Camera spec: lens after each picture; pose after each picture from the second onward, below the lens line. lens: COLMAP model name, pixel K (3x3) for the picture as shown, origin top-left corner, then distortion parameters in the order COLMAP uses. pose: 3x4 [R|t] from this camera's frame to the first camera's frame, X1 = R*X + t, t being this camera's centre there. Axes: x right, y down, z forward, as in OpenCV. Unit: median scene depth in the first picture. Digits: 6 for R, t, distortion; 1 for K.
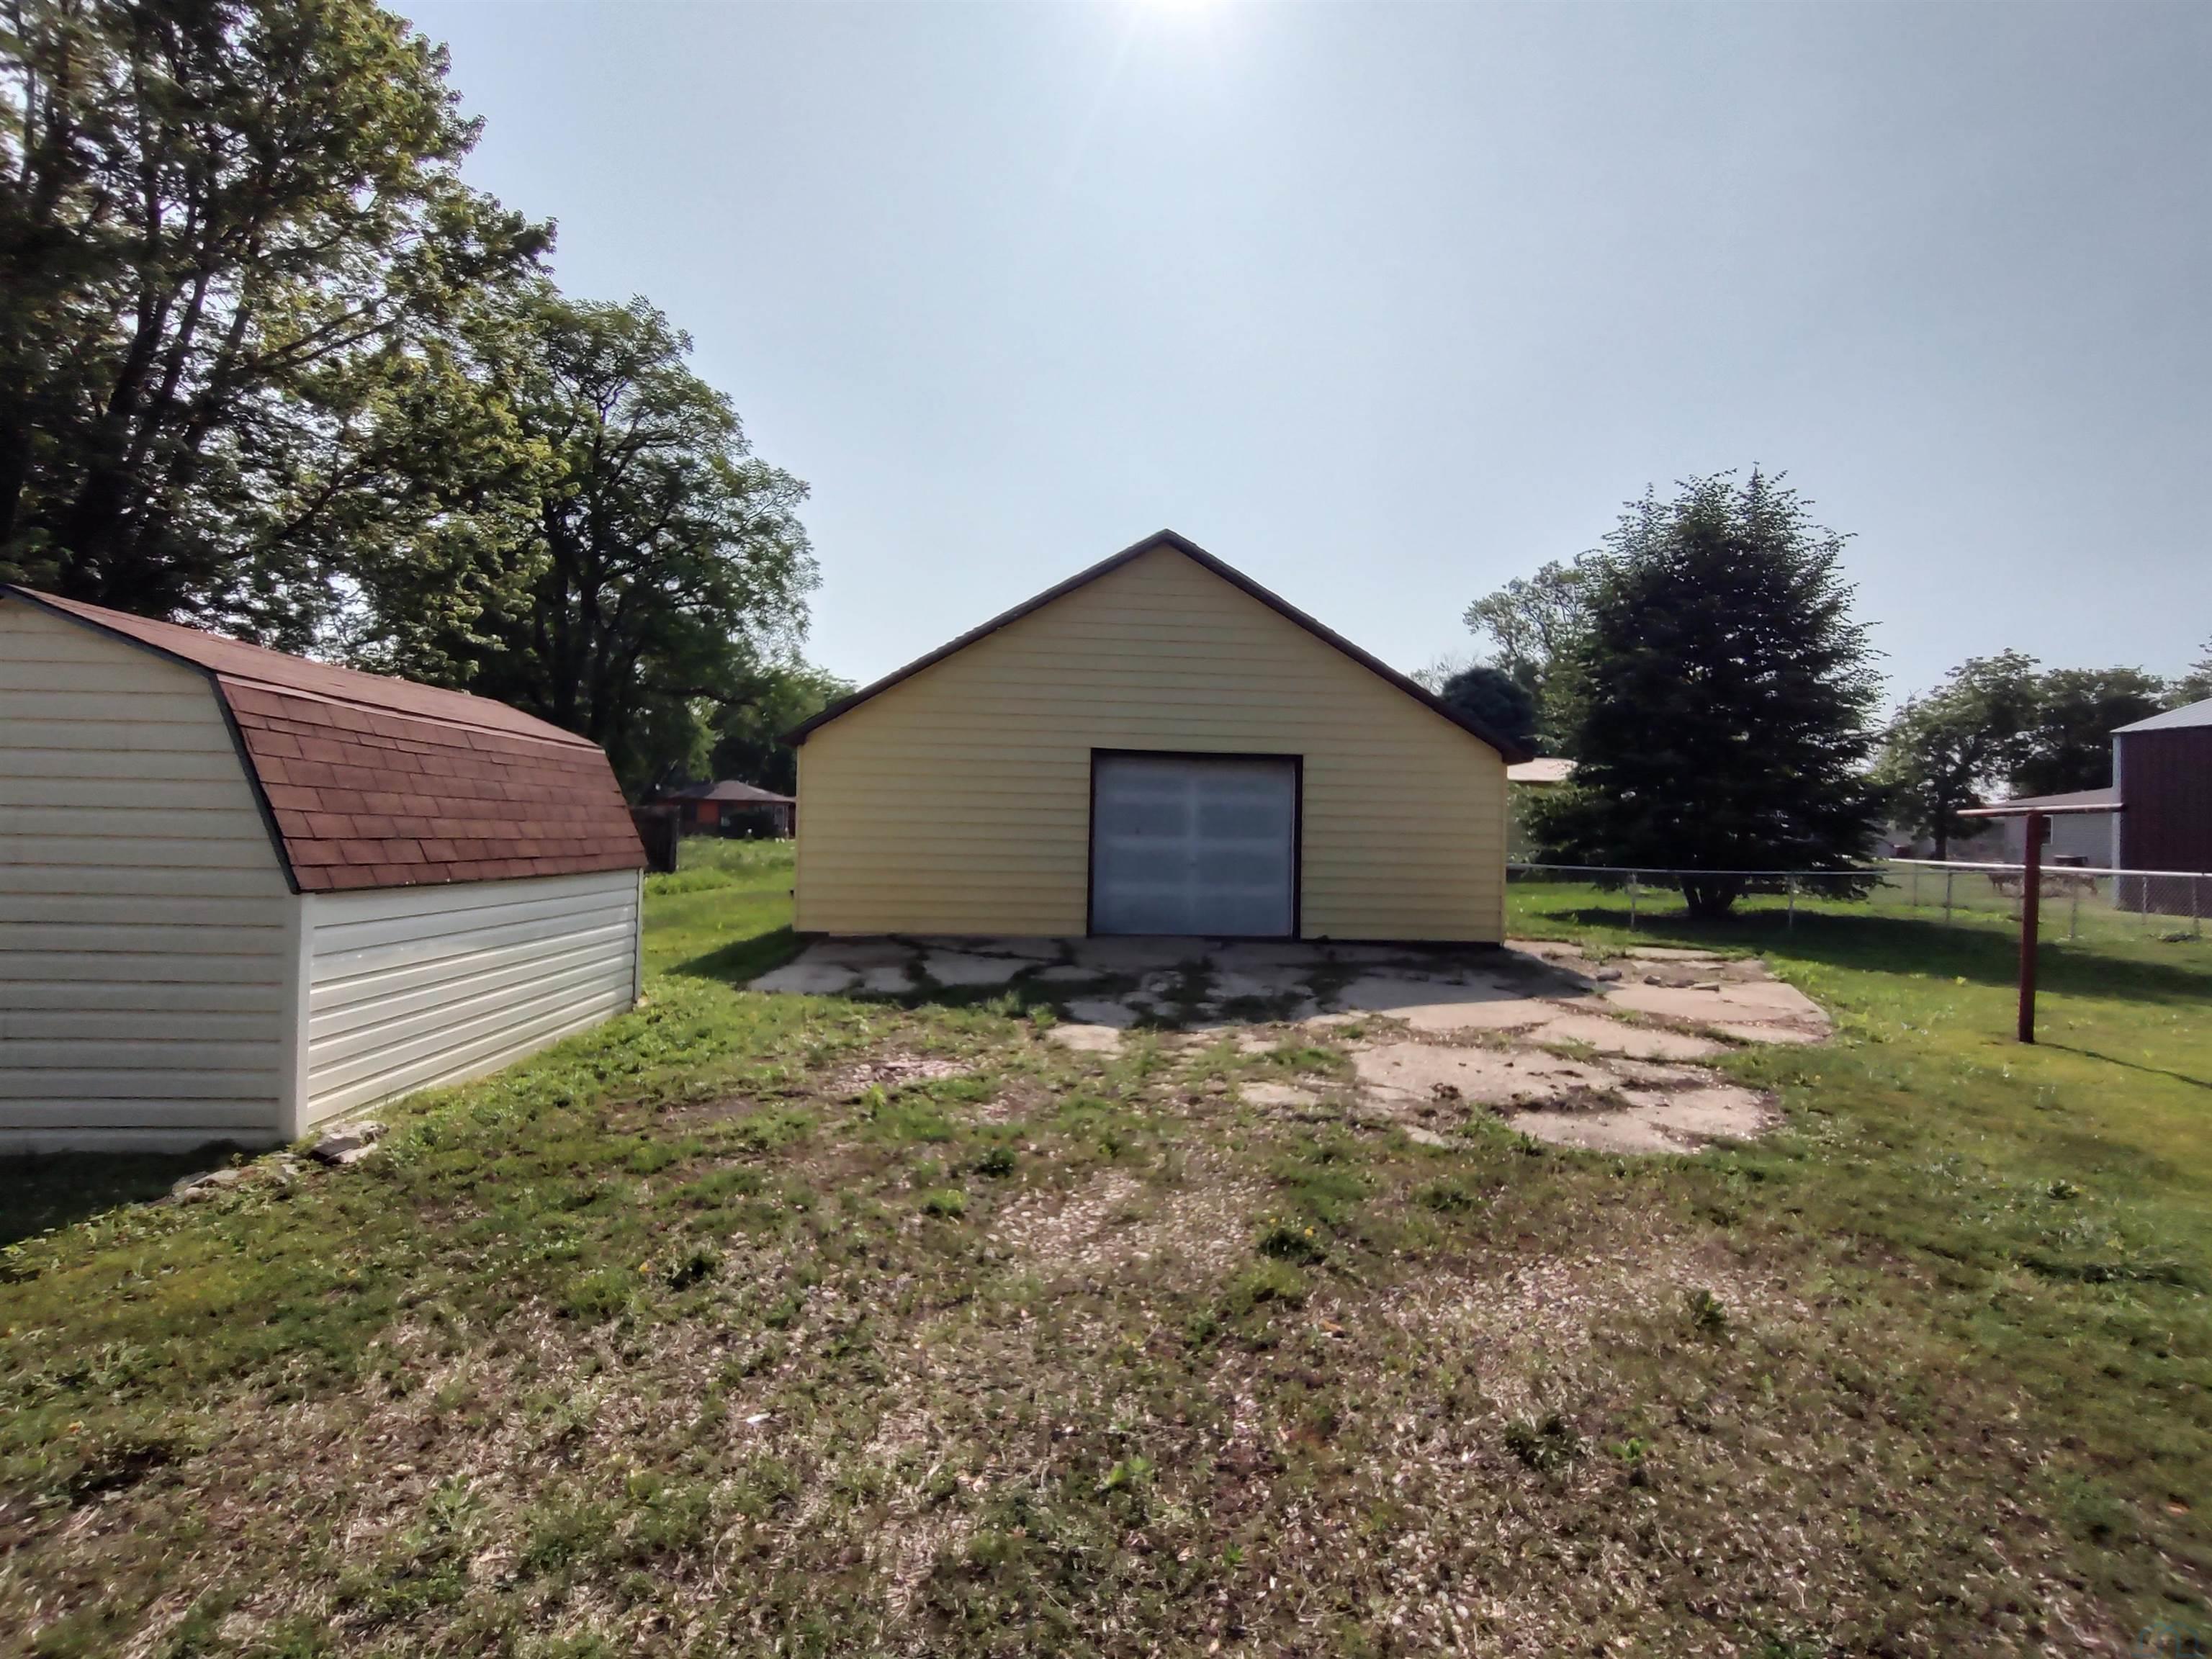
lens RADIAL K [[1007.2, 0, 1104.1], [0, 1007.2, 828.4], [0, 0, 1]] dist [-0.004521, 0.000962]
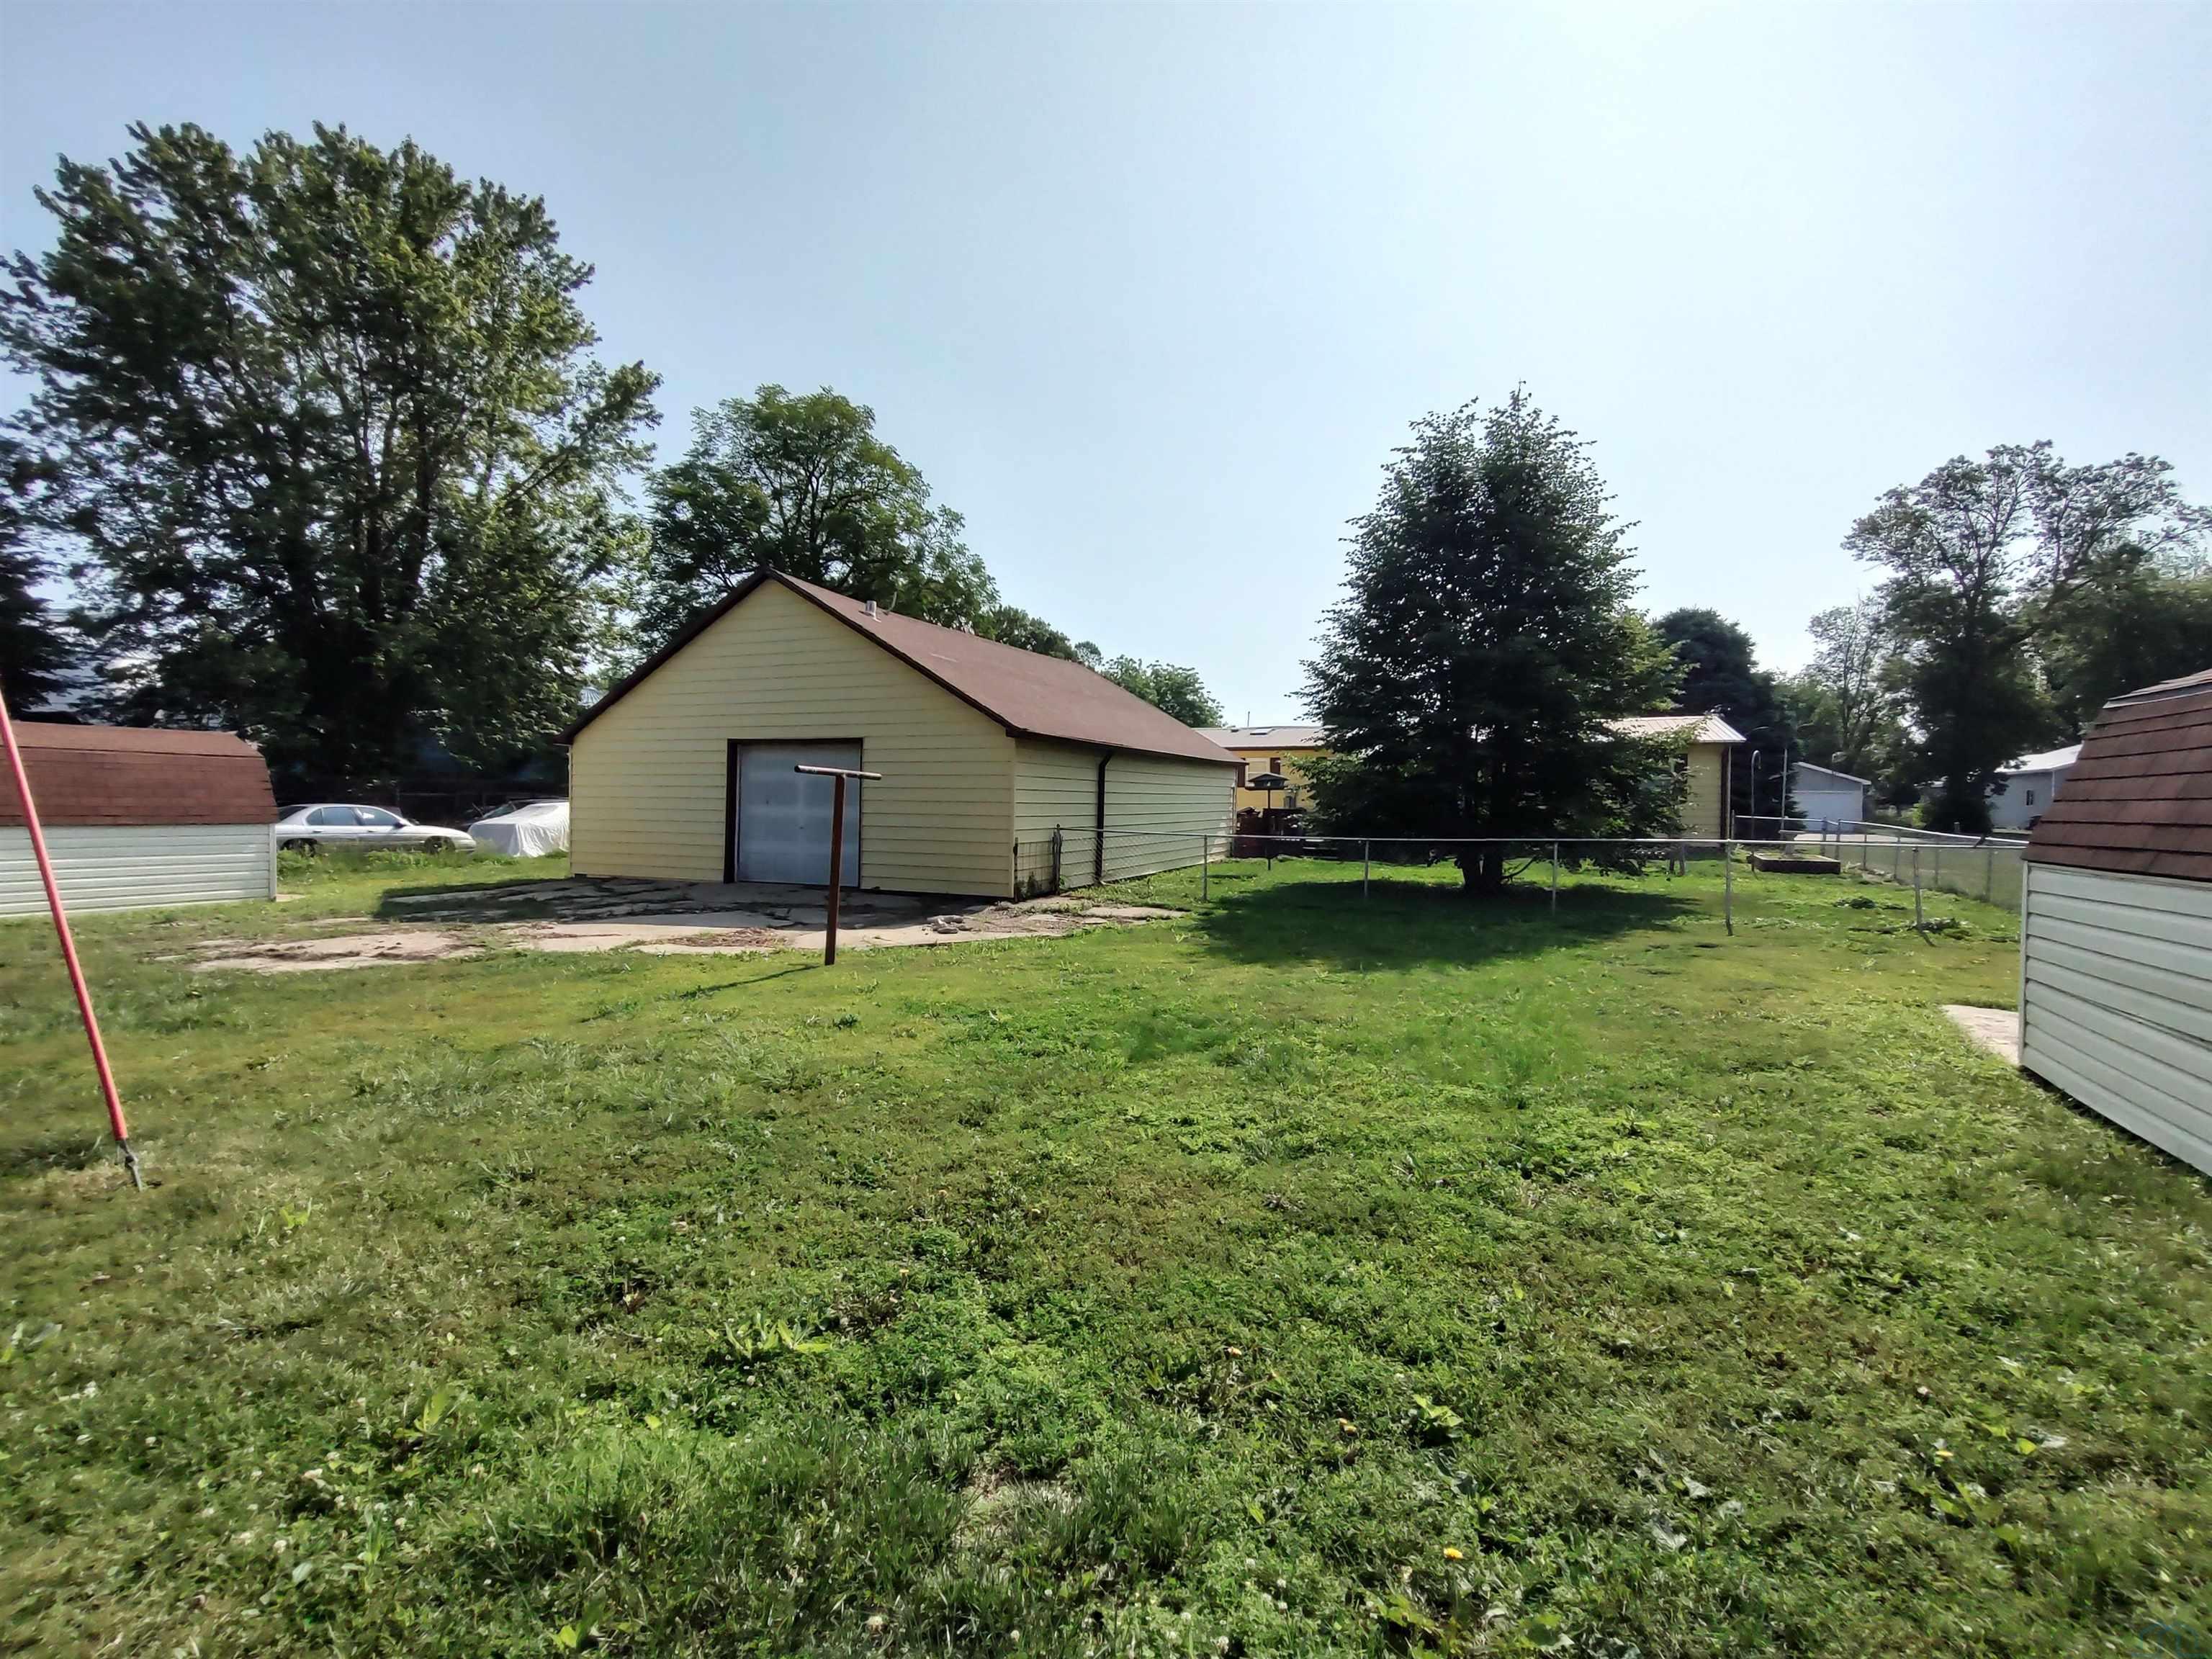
lens RADIAL K [[1007.2, 0, 1106.6], [0, 1007.2, 829.3], [0, 0, 1]] dist [-0.004521, 0.000962]
pose [[0.890103, 0.001972, -0.455755, 1.006484], [0.004867, 0.999892, 0.013832, 0.021779], [0.455733, -0.014530, 0.889998, 0.051259]]
